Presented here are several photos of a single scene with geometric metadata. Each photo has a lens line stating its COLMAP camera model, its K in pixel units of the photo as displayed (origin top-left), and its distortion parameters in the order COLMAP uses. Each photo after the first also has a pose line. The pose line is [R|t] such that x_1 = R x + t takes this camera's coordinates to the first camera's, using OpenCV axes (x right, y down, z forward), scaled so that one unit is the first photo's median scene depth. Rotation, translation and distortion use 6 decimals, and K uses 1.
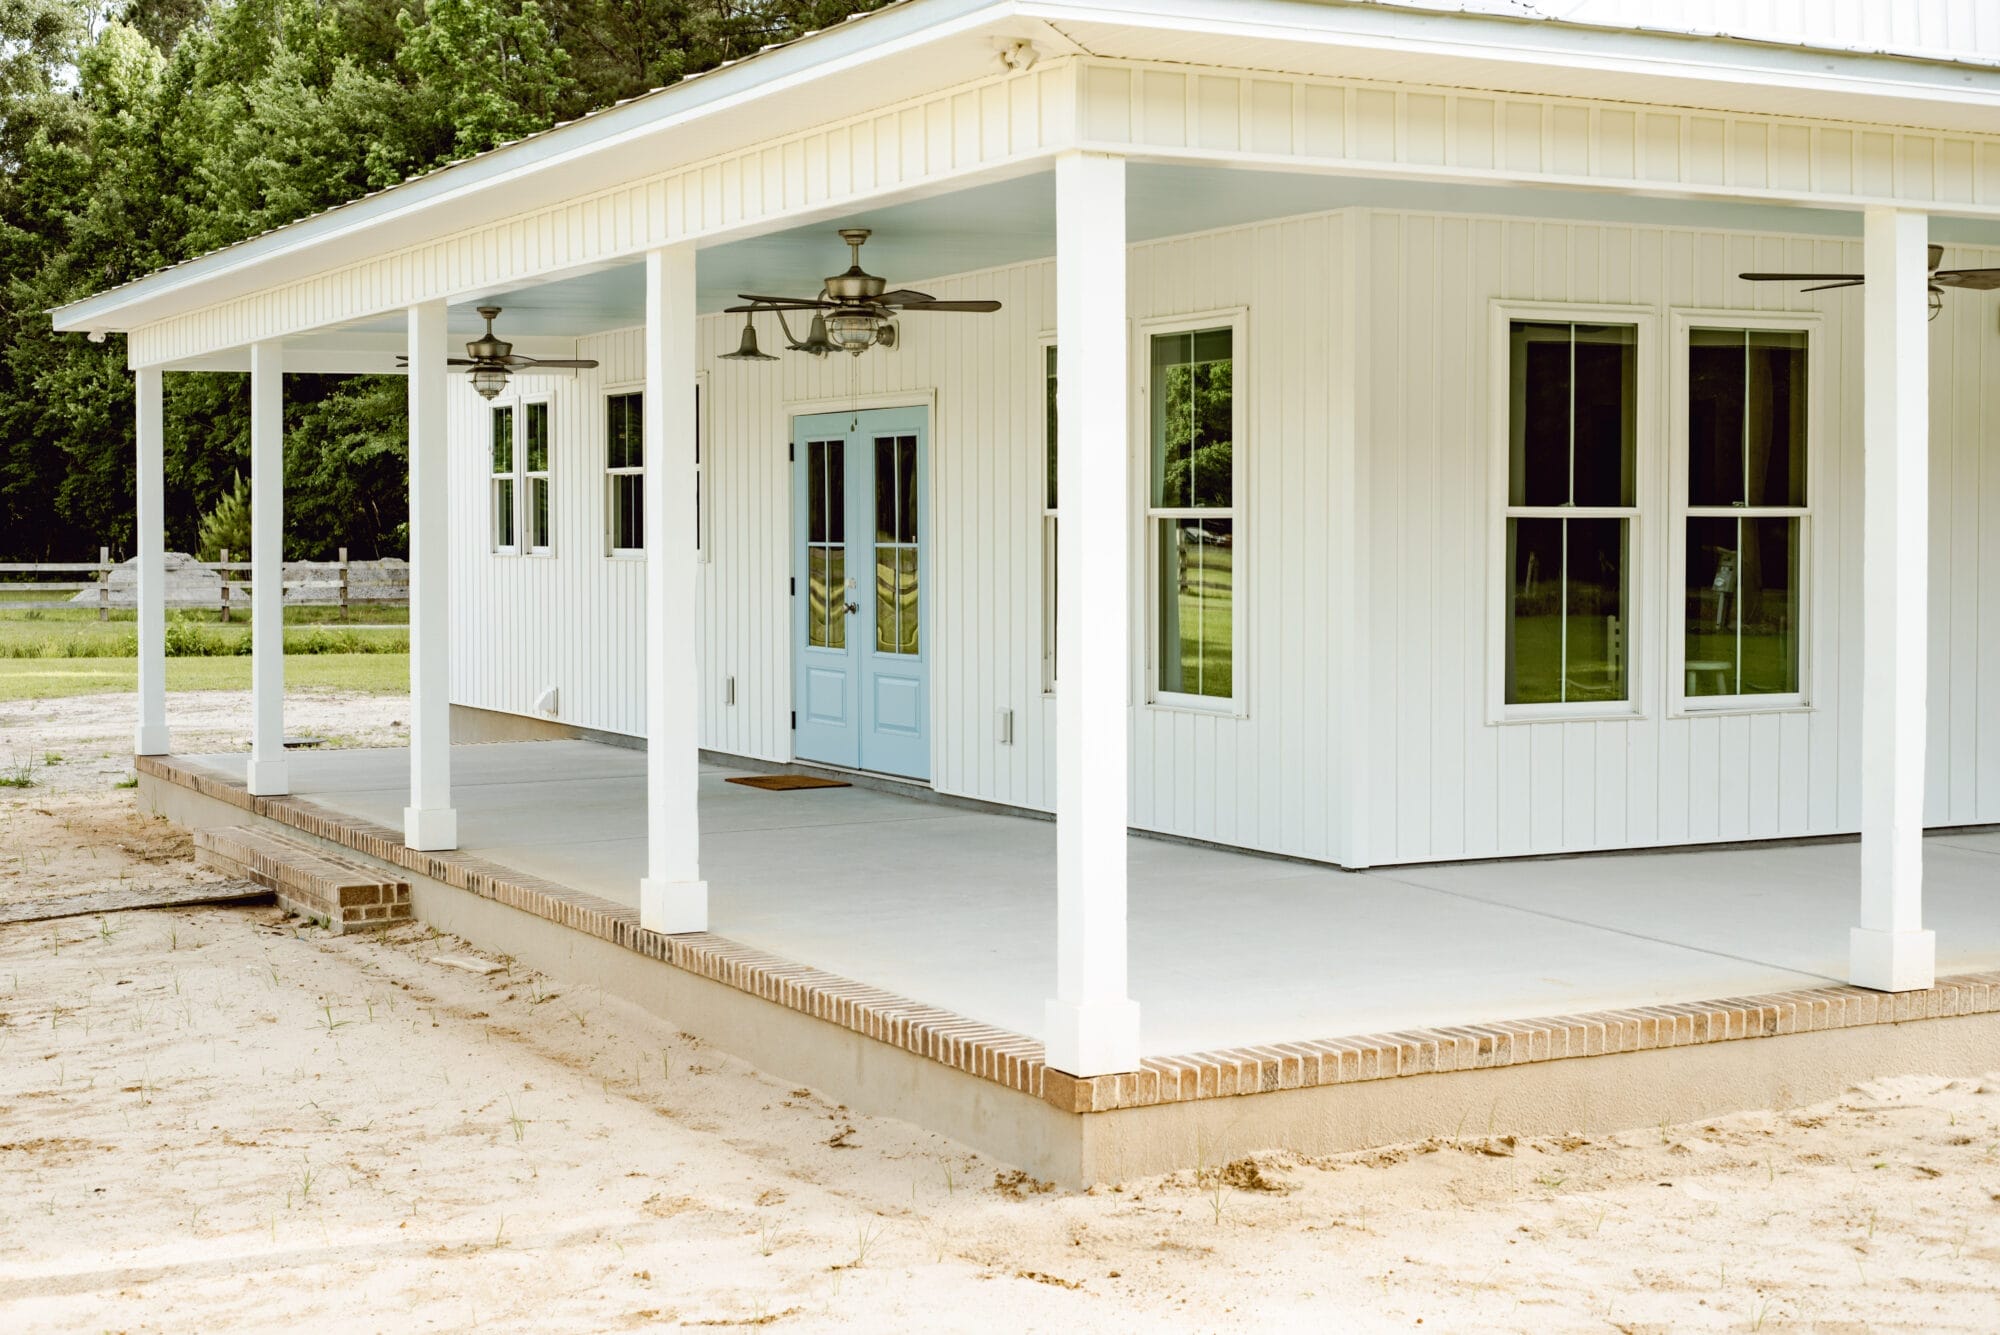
lens RADIAL K [[2918.0, 0, 997.3], [0, 2918.0, 636.2], [0, 0, 1]] dist [-0.001665, 0.004243]
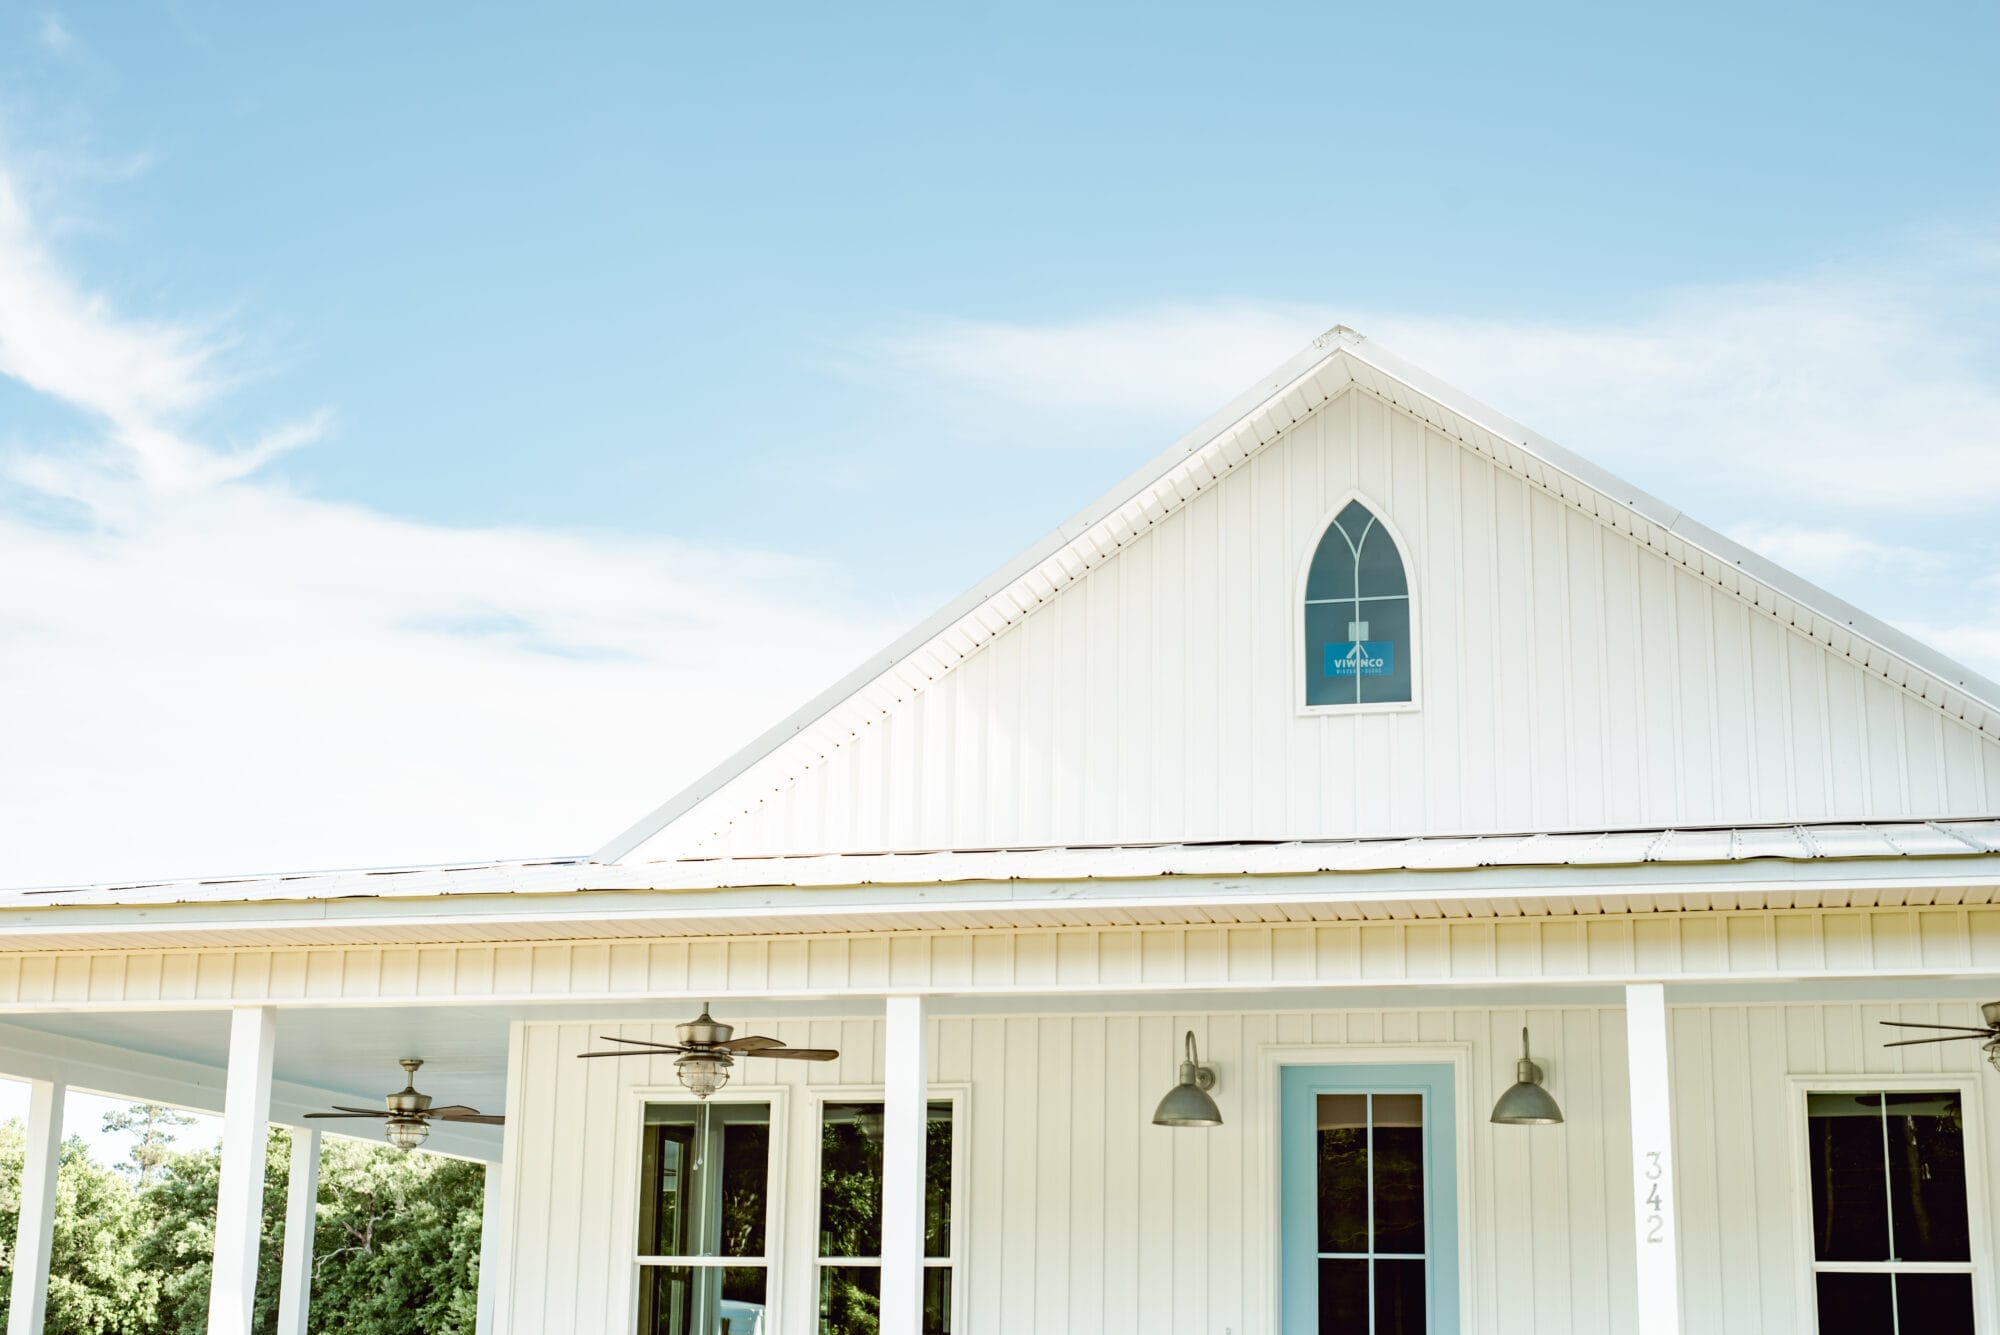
lens RADIAL K [[2918.0, 0, 997.3], [0, 2918.0, 636.2], [0, 0, 1]] dist [-0.001665, 0.004243]
pose [[0.734300, -0.154221, -0.661074, 1.549249], [-0.044260, 0.960901, -0.273331, 0.046352], [0.677381, 0.229966, 0.698764, 0.249978]]
